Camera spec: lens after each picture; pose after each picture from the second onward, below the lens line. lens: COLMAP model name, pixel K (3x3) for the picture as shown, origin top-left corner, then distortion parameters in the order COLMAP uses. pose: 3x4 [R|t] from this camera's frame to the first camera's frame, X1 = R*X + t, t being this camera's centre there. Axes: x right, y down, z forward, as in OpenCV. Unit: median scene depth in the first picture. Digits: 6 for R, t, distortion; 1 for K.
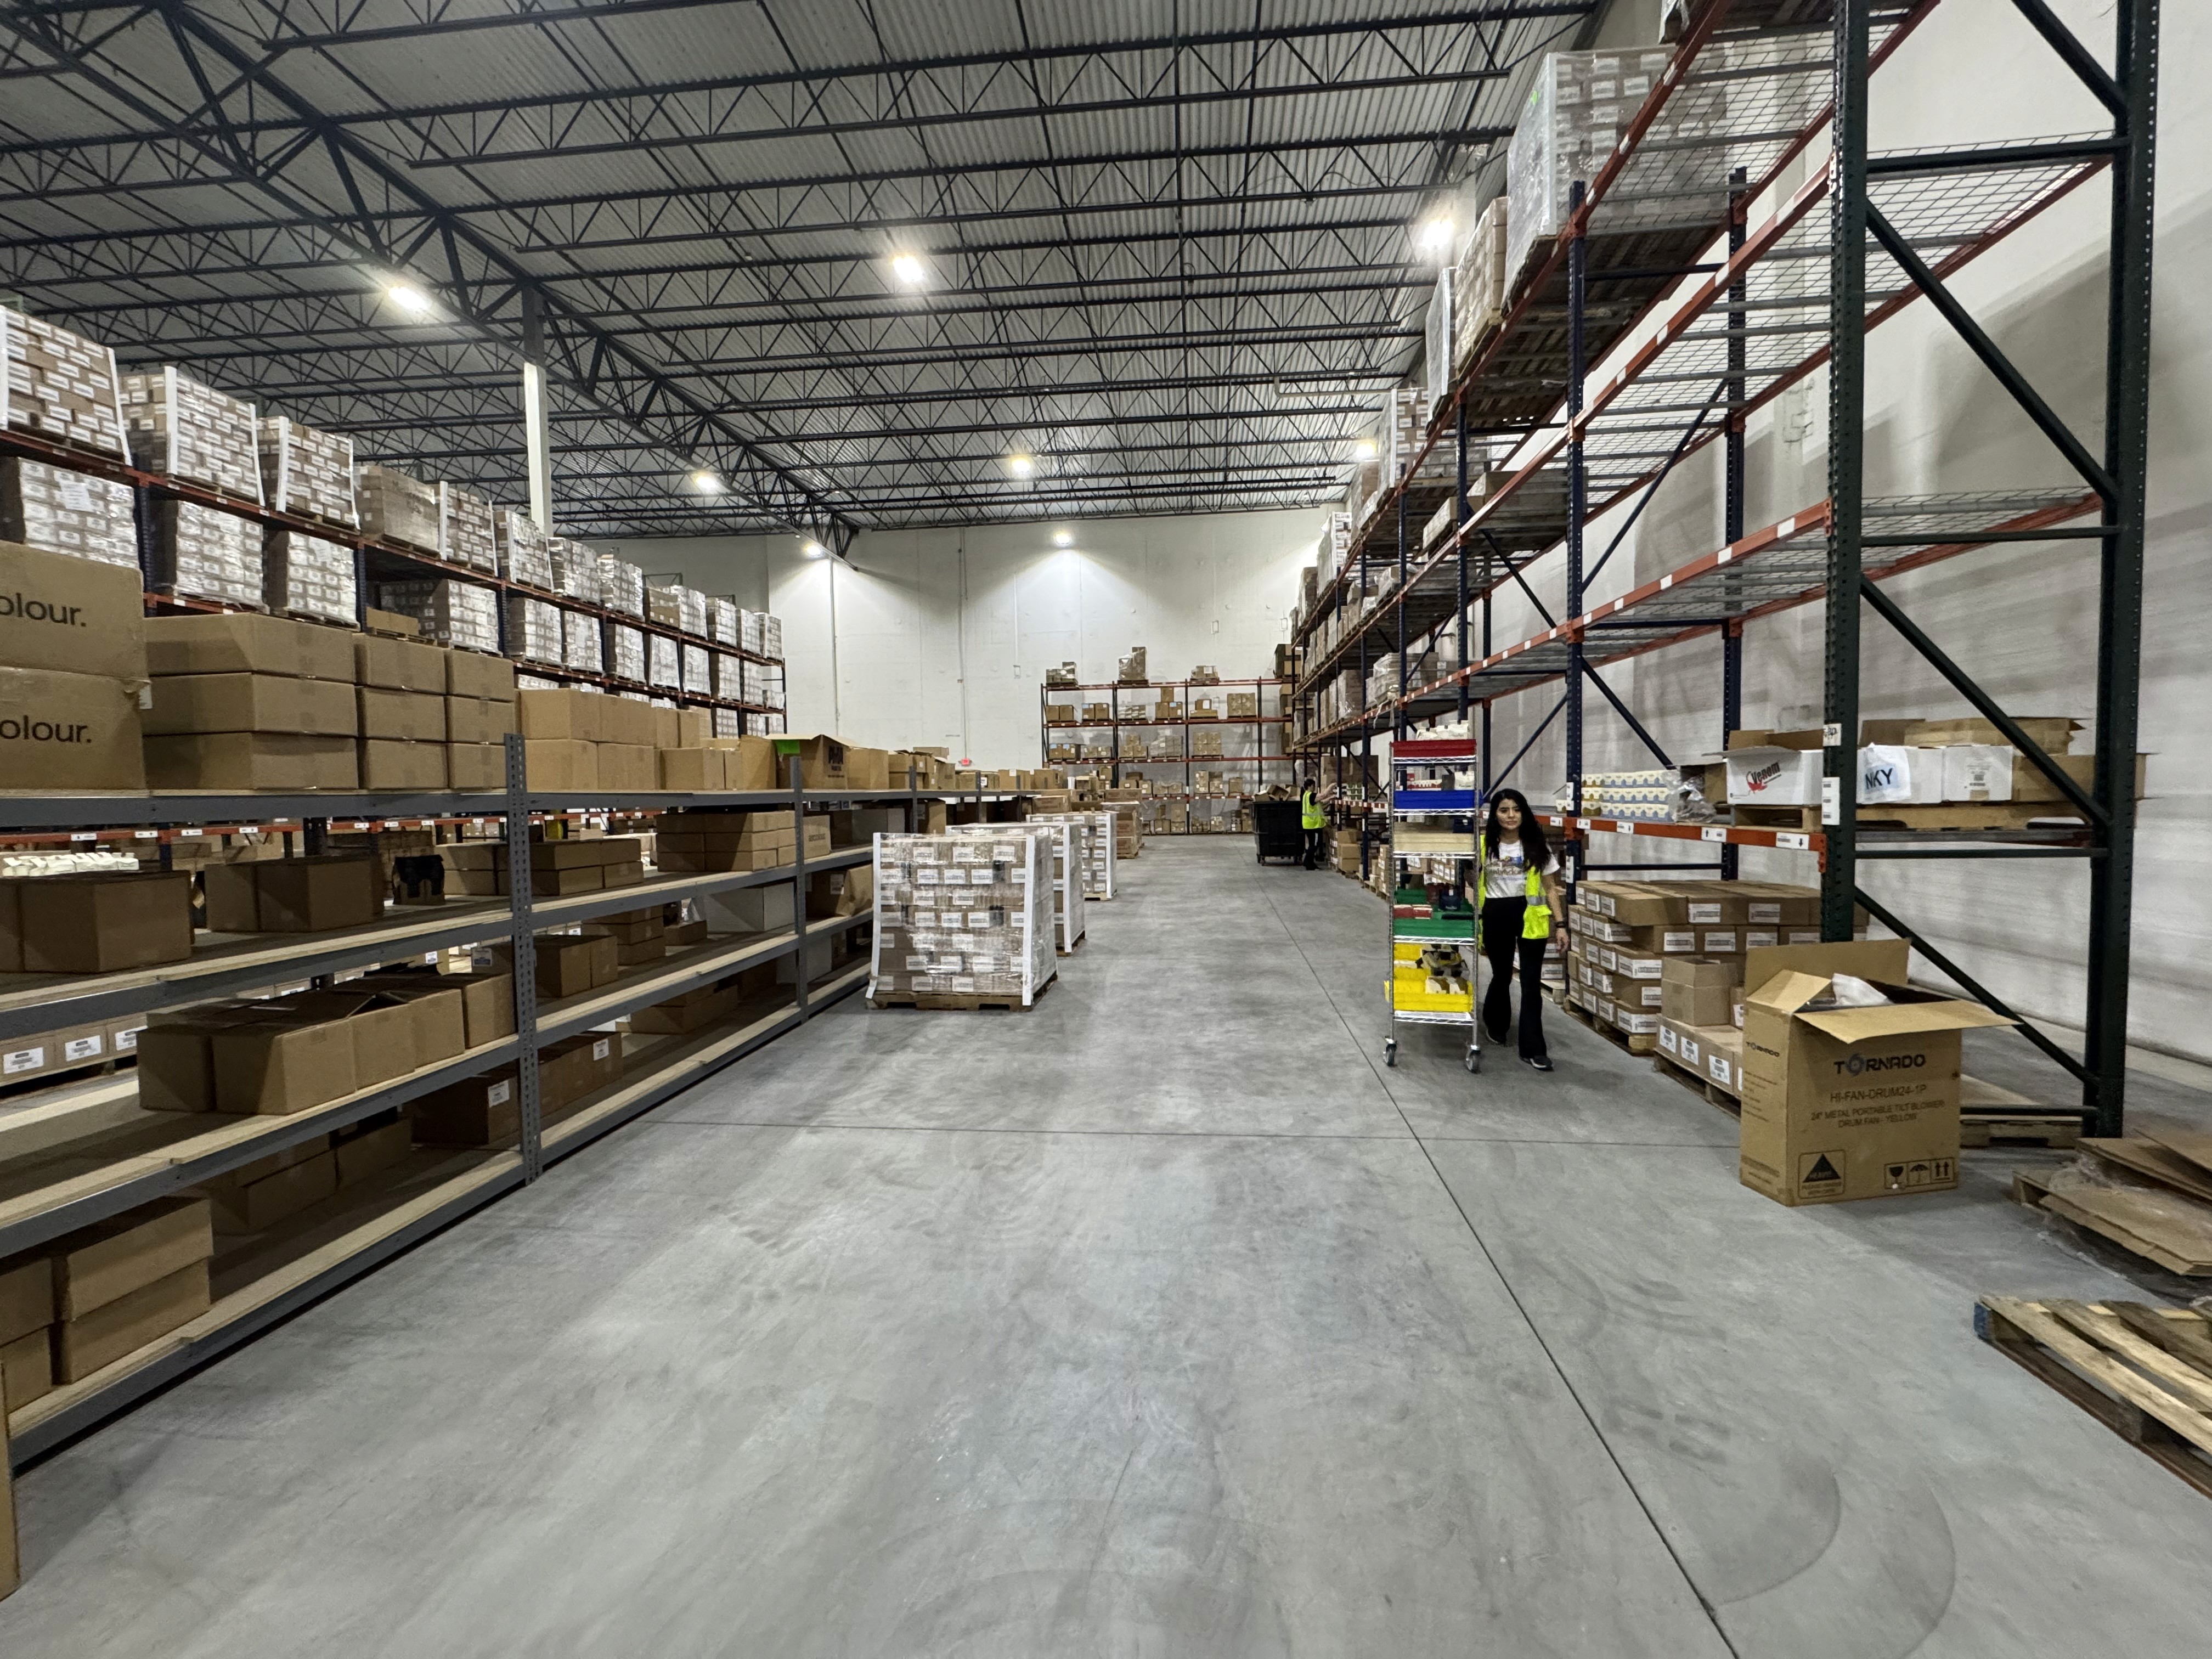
lens RADIAL K [[893.9, 0, 1151.3], [0, 893.9, 838.7], [0, 0, 1]] dist [-0.008180, 0.002466]
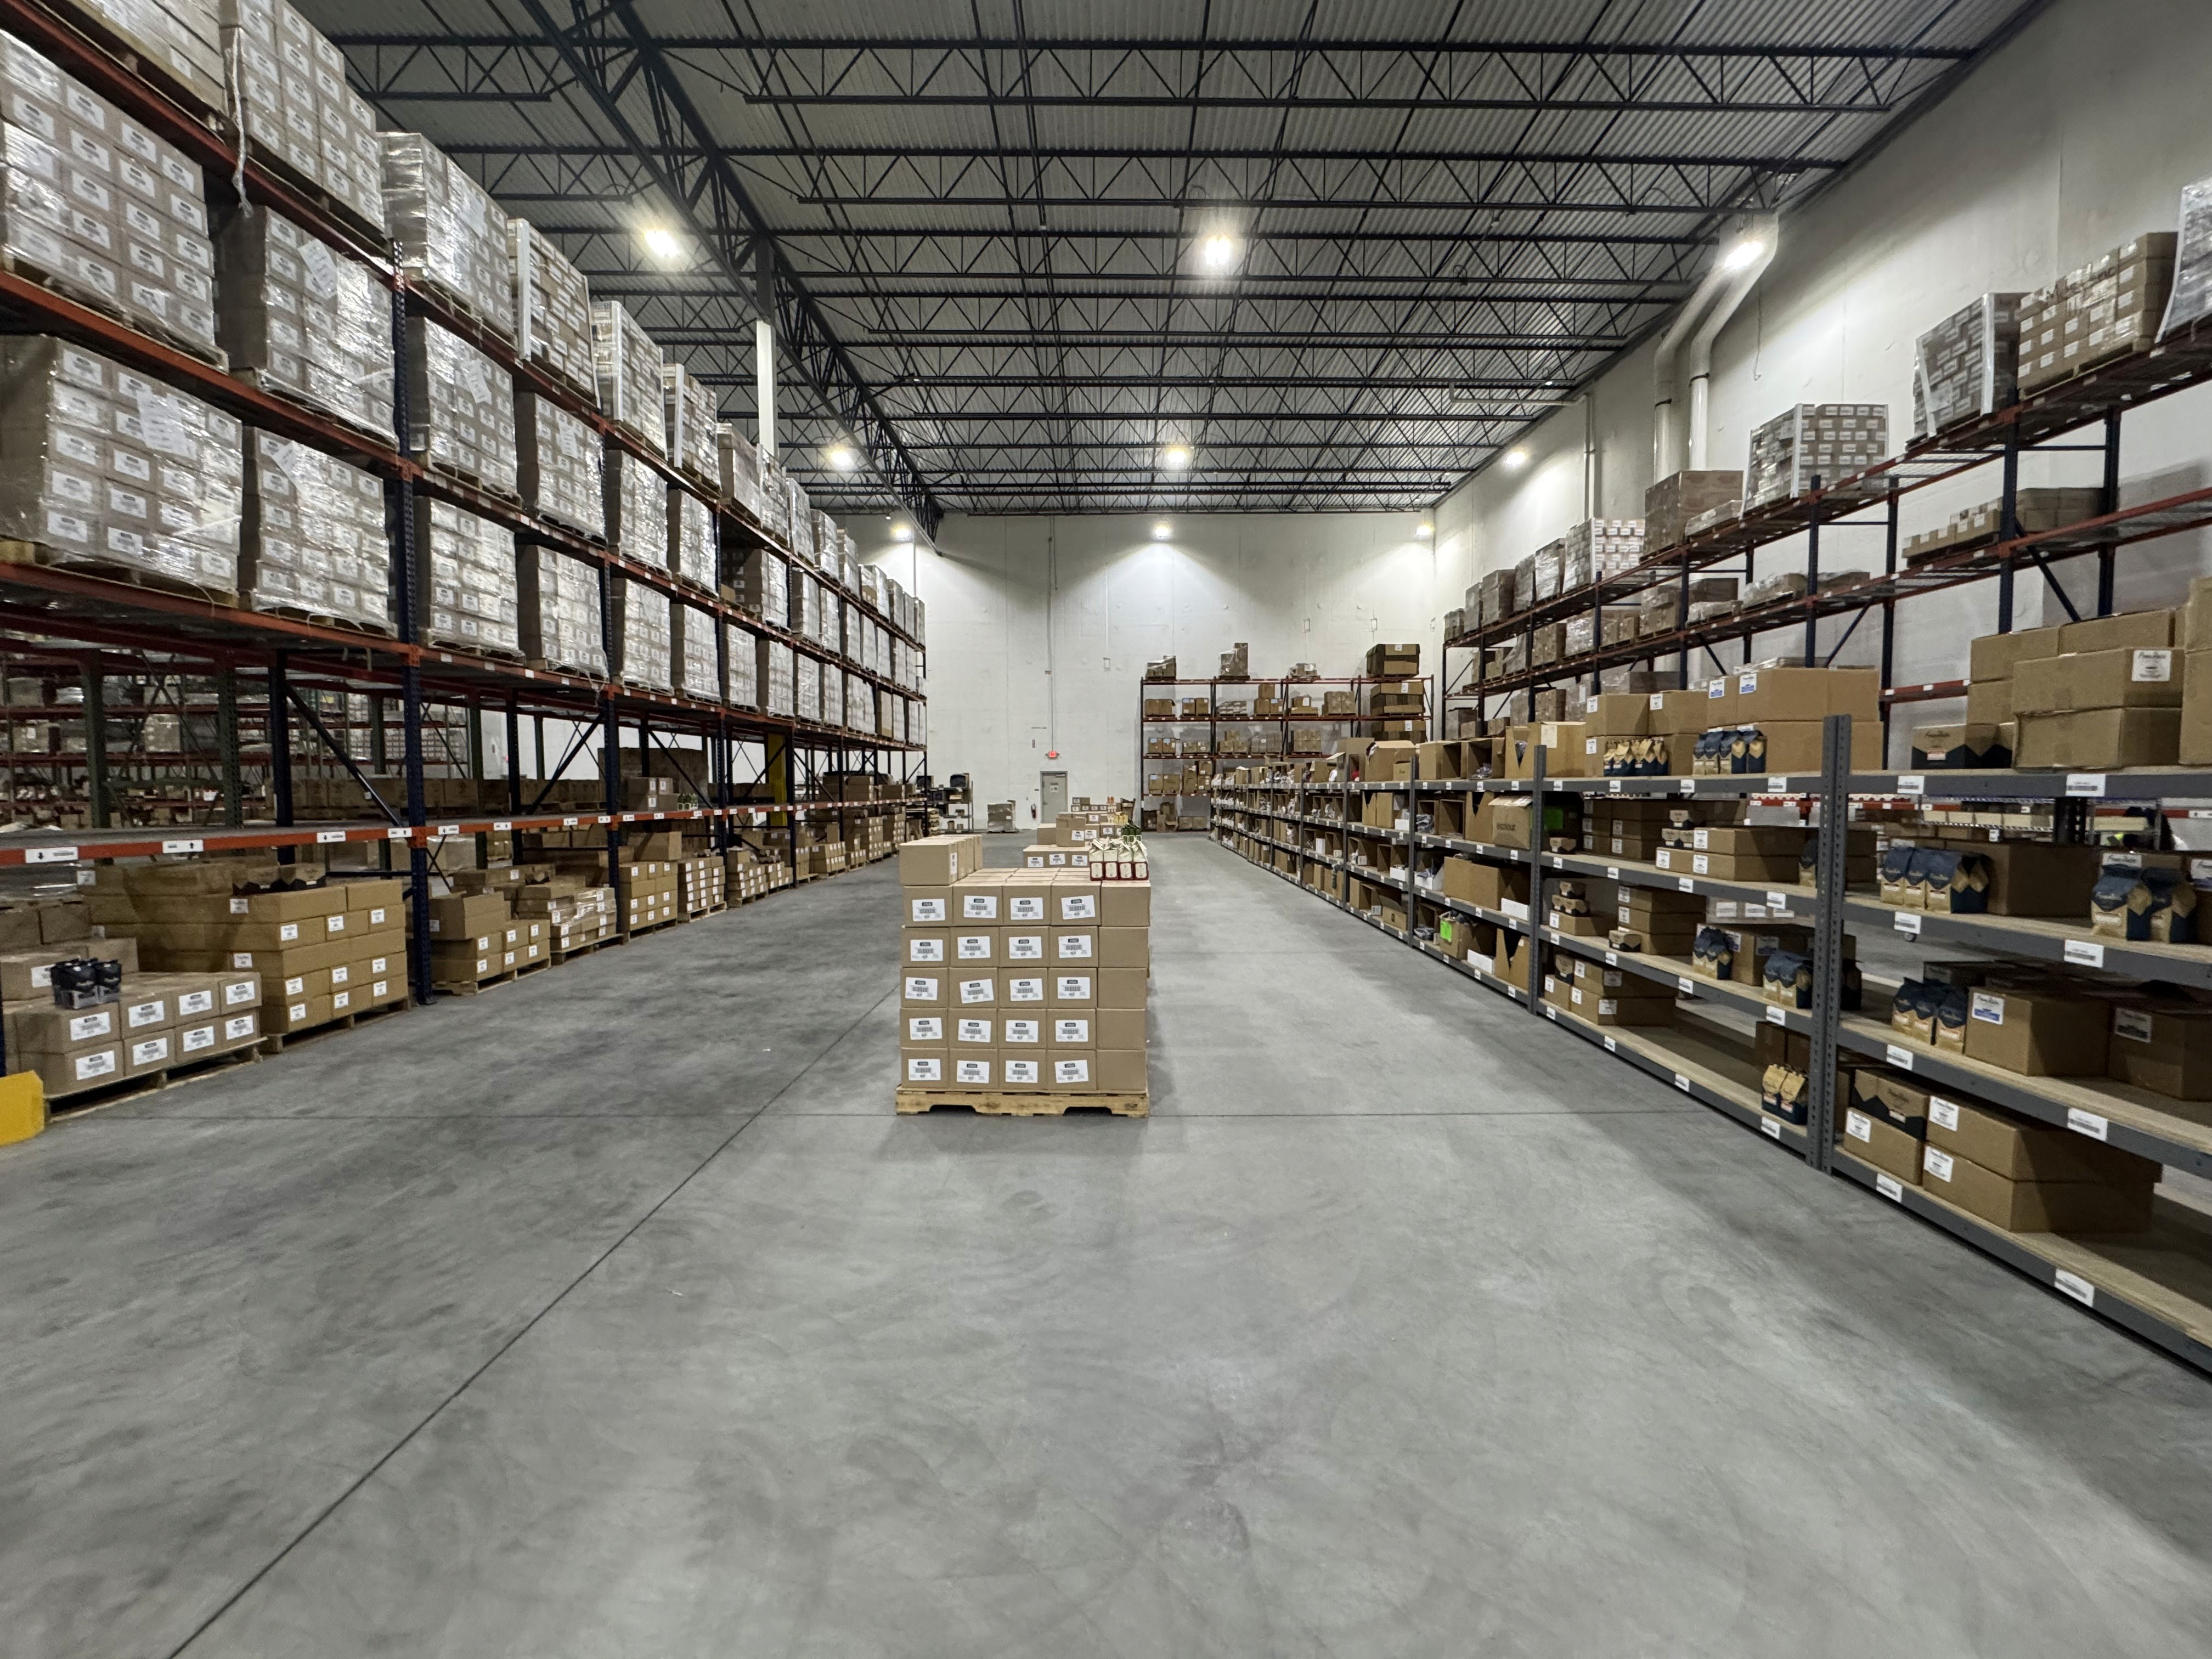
lens RADIAL K [[893.9, 0, 1110.9], [0, 893.9, 825.5], [0, 0, 1]] dist [-0.008180, 0.002466]
pose [[0.995329, 0.008781, 0.096142, -0.251897], [-0.007795, 0.999913, -0.010632, 0.001198], [-0.096227, 0.009833, 0.995311, 0.022897]]
